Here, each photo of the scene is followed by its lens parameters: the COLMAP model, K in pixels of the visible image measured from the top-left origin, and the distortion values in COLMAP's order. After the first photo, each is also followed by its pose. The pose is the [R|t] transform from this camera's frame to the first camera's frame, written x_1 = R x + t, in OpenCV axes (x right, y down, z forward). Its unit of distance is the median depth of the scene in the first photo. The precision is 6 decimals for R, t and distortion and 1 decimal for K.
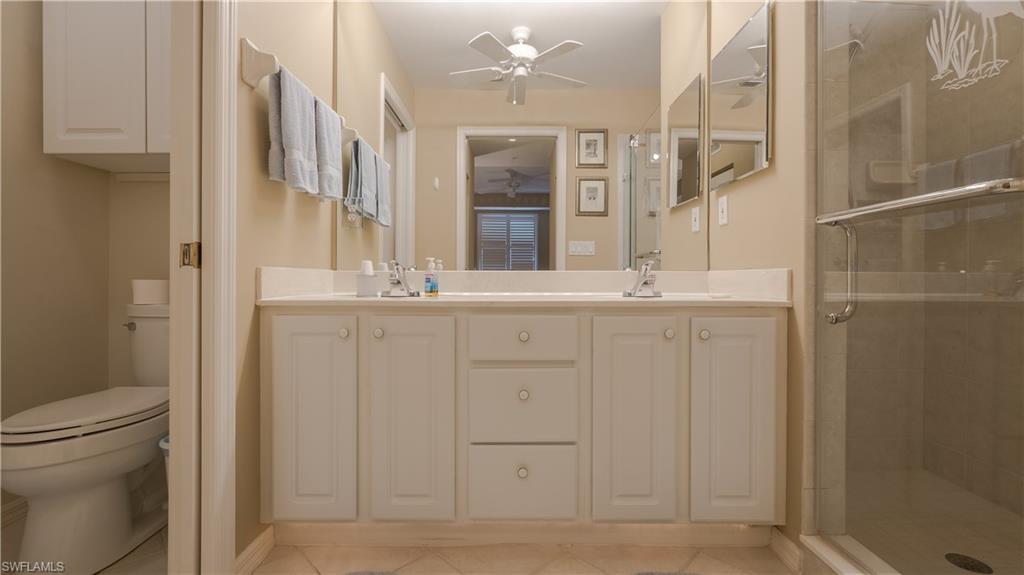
lens RADIAL K [[432.9, 0, 511.7], [0, 432.9, 279.4], [0, 0, 1]] dist [-0.000881, 0.000008]
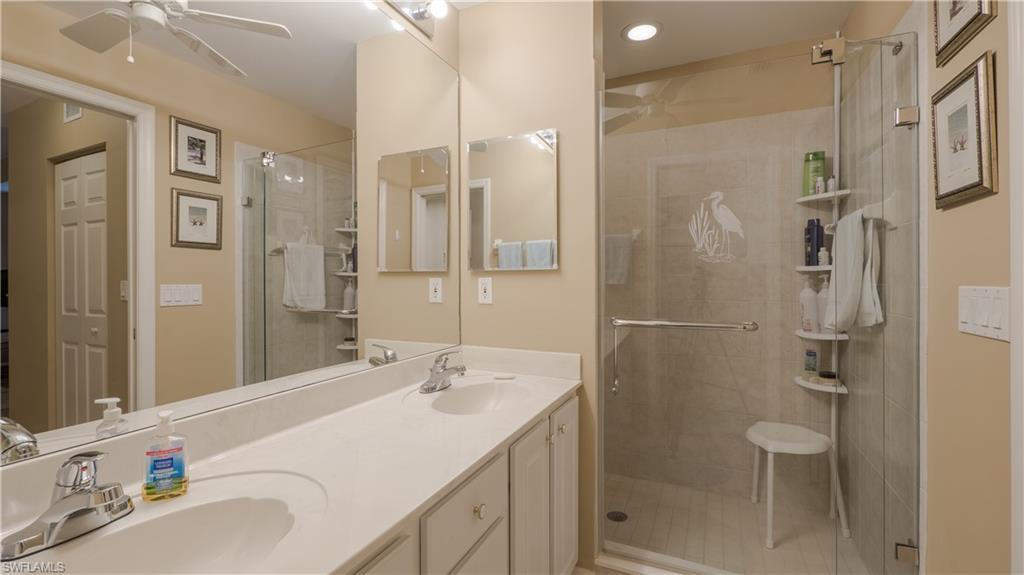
lens RADIAL K [[432.9, 0, 511.7], [0, 432.9, 279.4], [0, 0, 1]] dist [-0.000881, 0.000008]
pose [[0.425590, -0.002266, 0.904913, -0.230070], [0.004202, 0.999991, 0.000528, -0.094825], [-0.904906, 0.003578, 0.425596, 0.248020]]
